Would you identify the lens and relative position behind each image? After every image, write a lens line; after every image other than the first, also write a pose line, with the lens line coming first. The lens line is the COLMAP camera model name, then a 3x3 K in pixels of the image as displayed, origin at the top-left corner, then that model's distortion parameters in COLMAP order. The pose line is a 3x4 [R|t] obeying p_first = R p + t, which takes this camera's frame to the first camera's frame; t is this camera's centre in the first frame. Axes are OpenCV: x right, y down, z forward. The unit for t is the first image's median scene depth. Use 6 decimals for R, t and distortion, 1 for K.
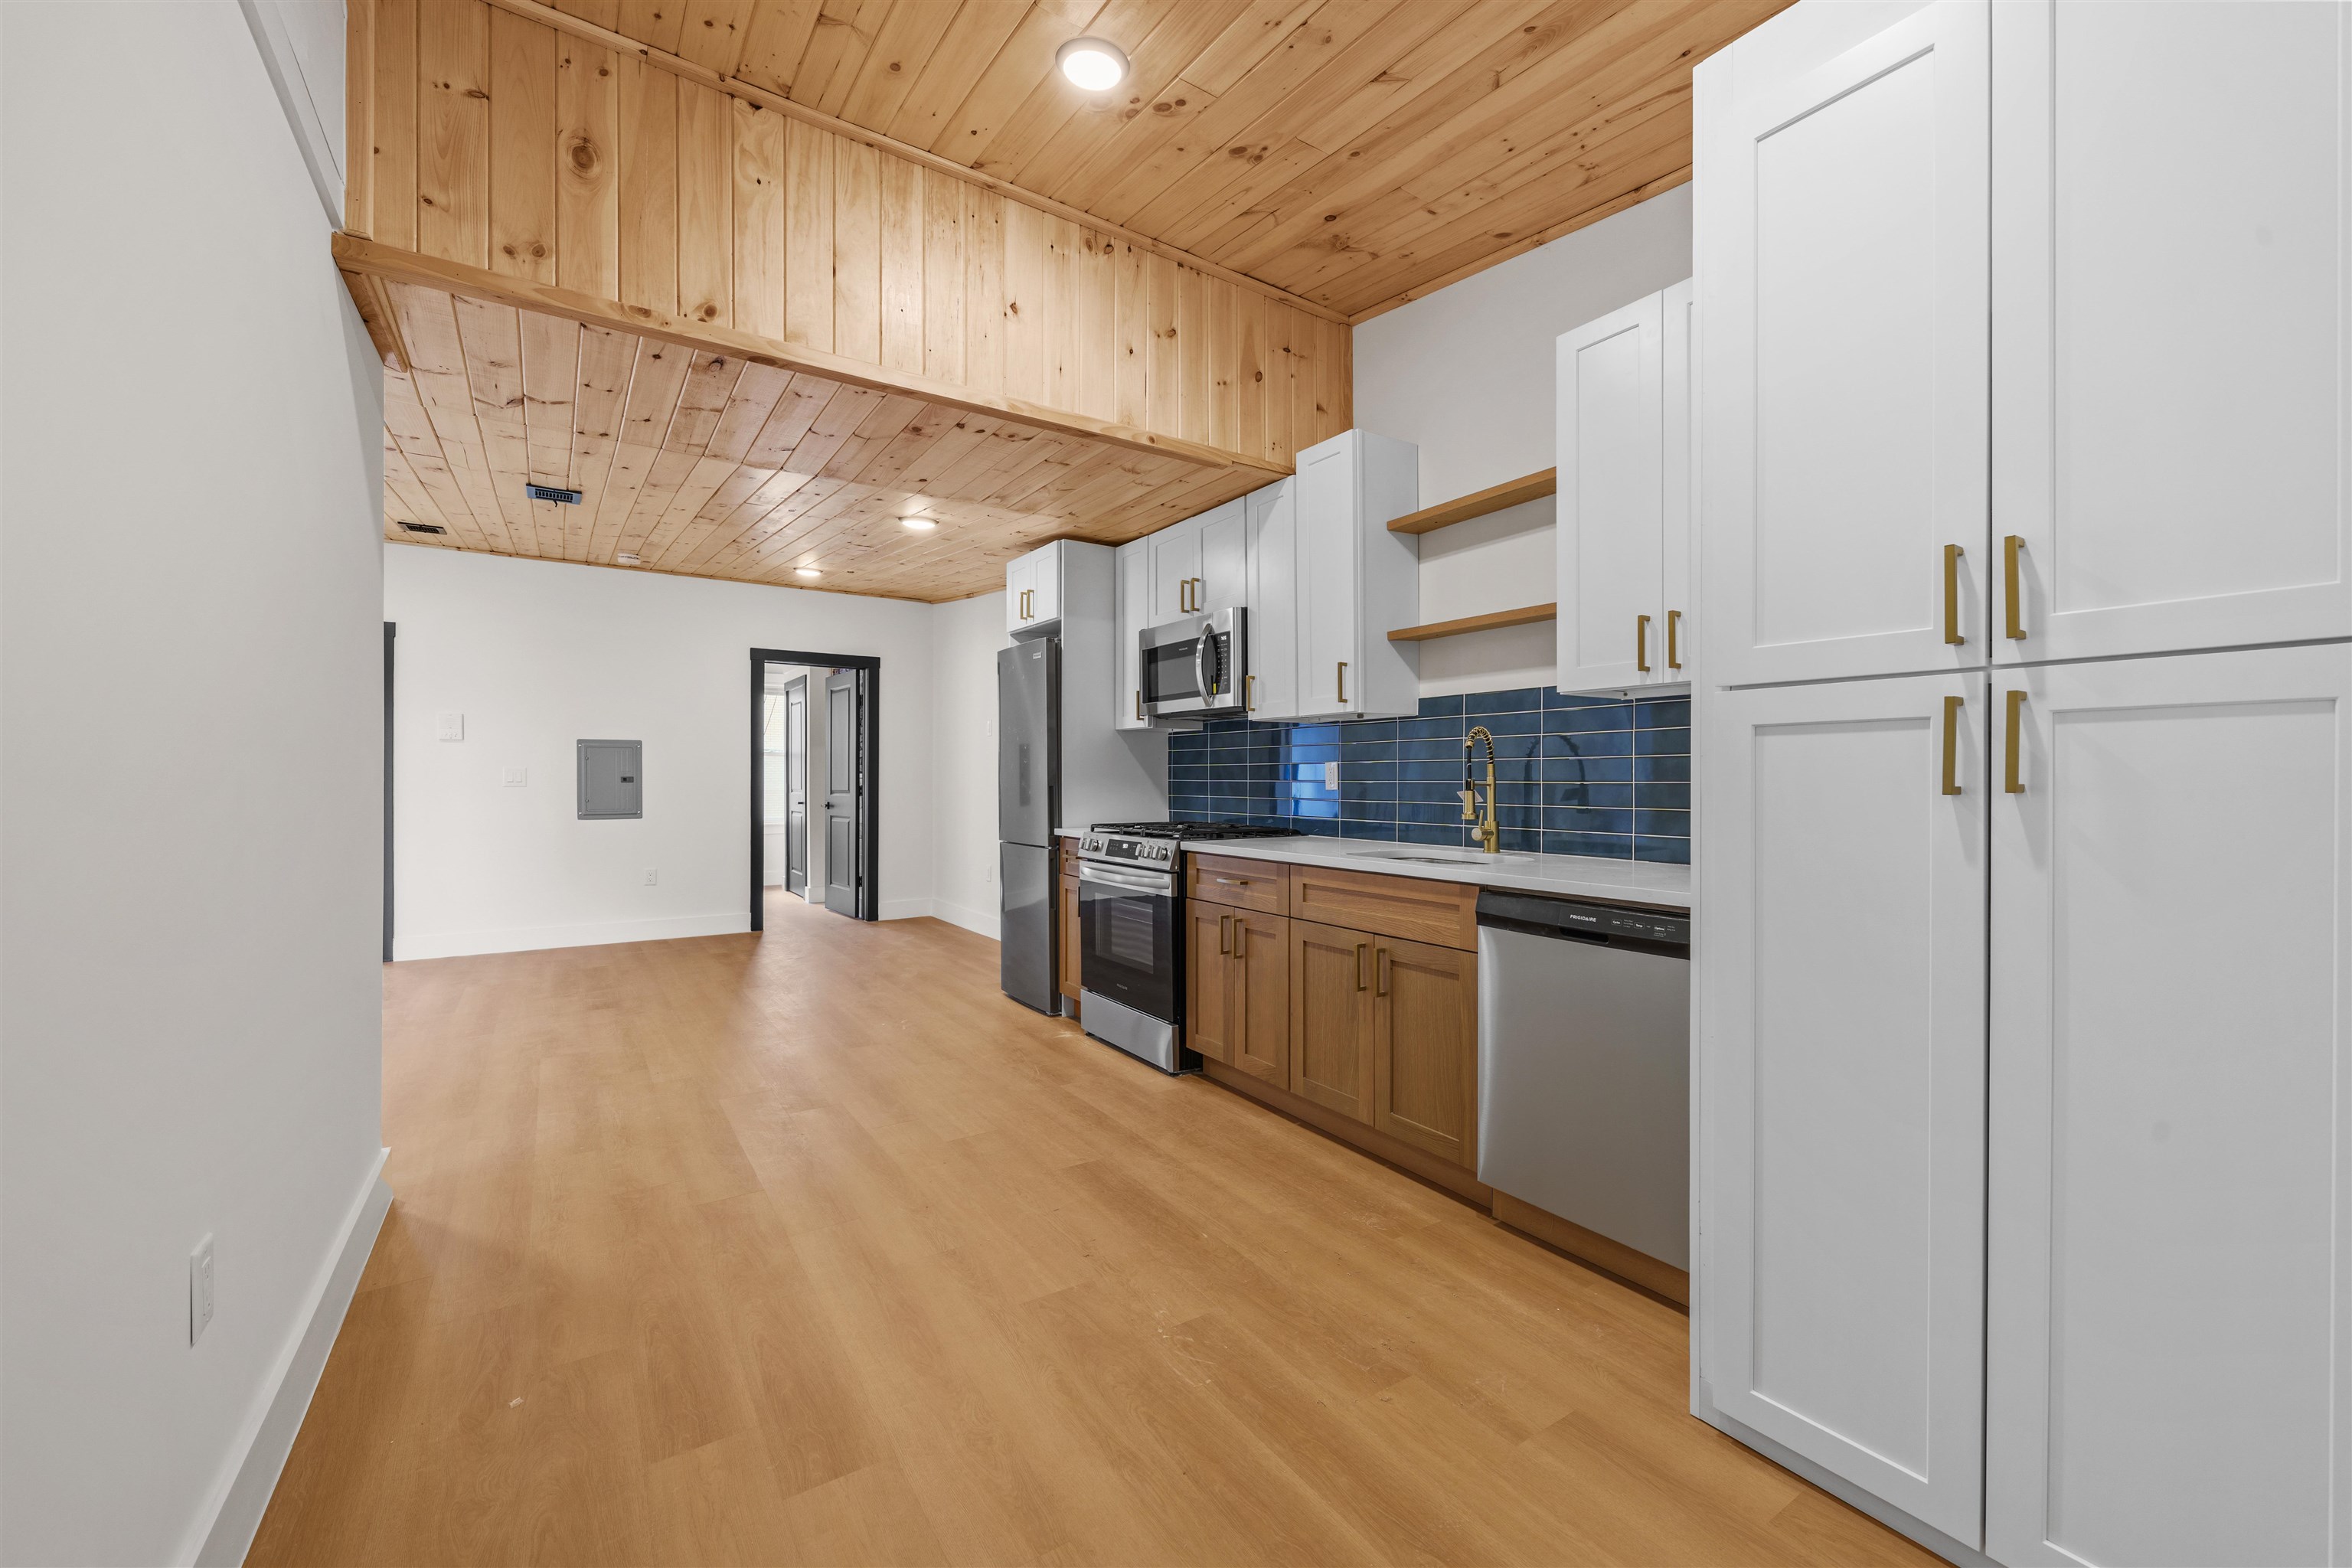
lens RADIAL K [[939.4, 0, 1176.0], [0, 939.4, 784.0], [0, 0, 1]] dist [0.001401, 0.000042]
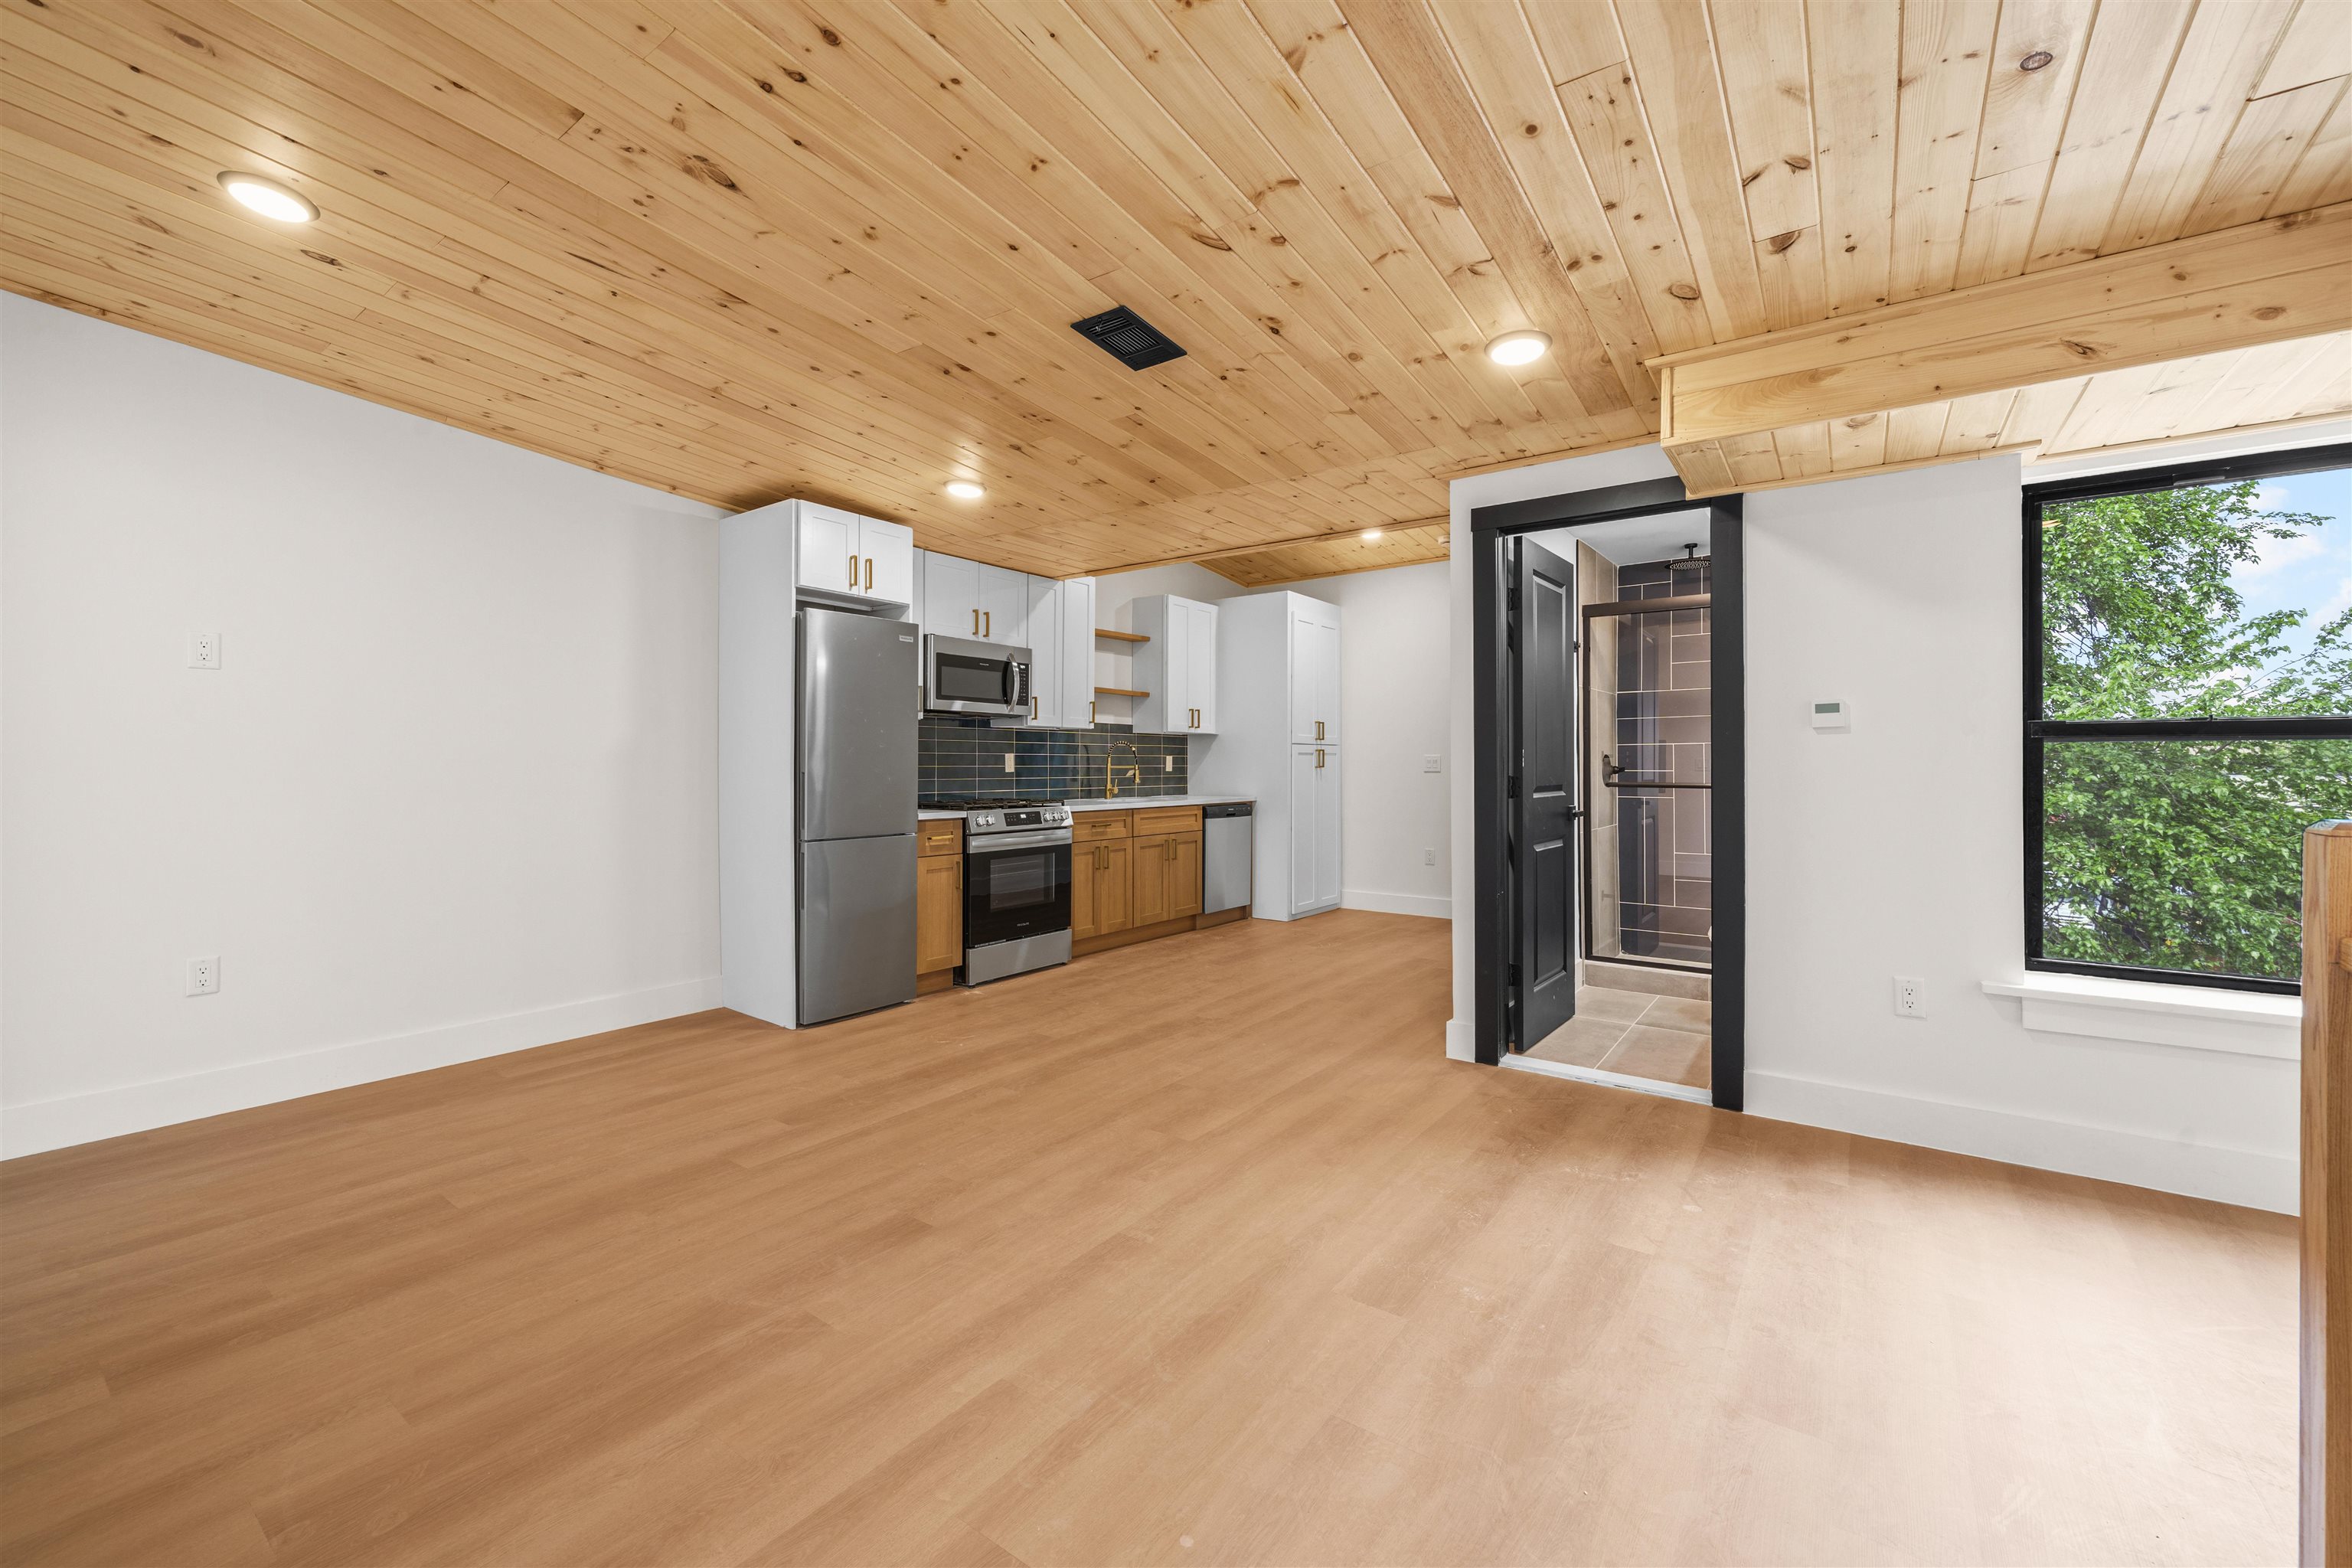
lens RADIAL K [[935.2, 0, 1177.3], [0, 935.2, 759.5], [0, 0, 1]] dist [0.001458, 0.000176]
pose [[-0.346312, 0.004386, 0.938109, -1.689731], [0.004711, 0.999985, -0.002936, -0.010078], [-0.938108, 0.003402, -0.346327, 1.562565]]
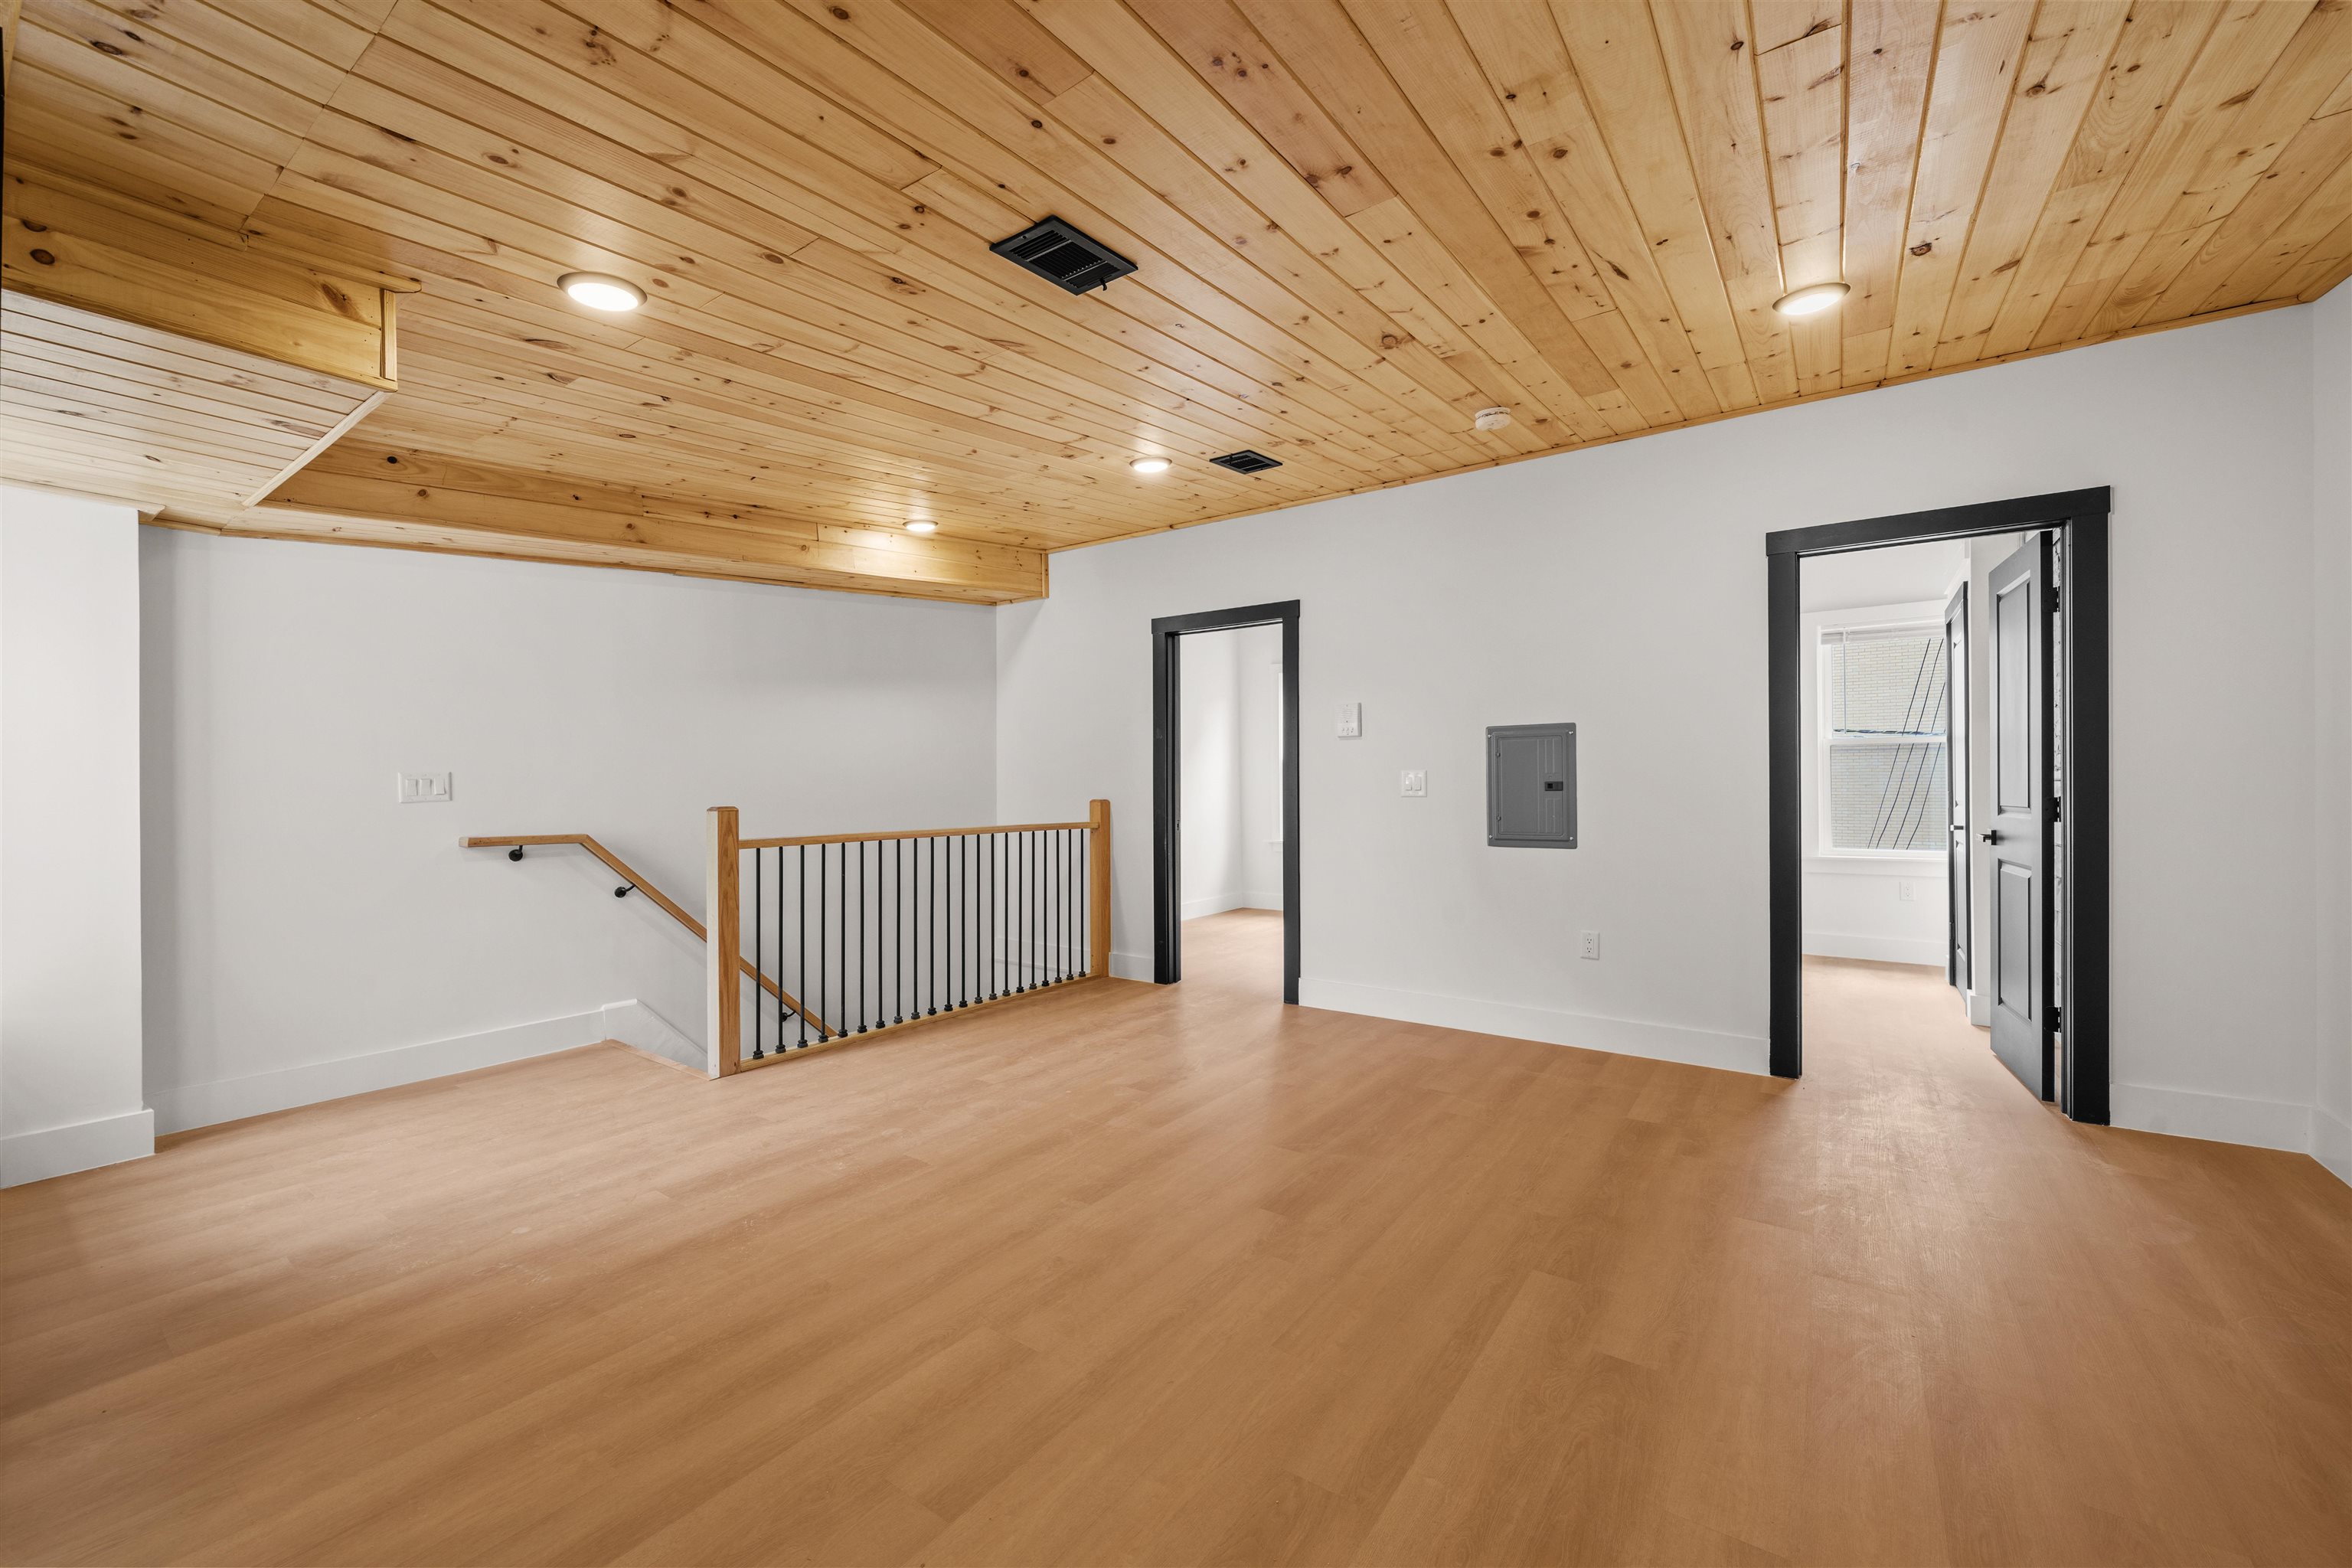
lens RADIAL K [[919.3, 0, 1184.2], [0, 919.3, 789.8], [0, 0, 1]] dist [-0.000492, -0.000102]
pose [[0.362337, 0.000908, -0.932047, -0.206897], [0.001569, 0.999998, 0.001584, -0.007902], [0.932046, -0.002036, 0.362335, 1.138954]]
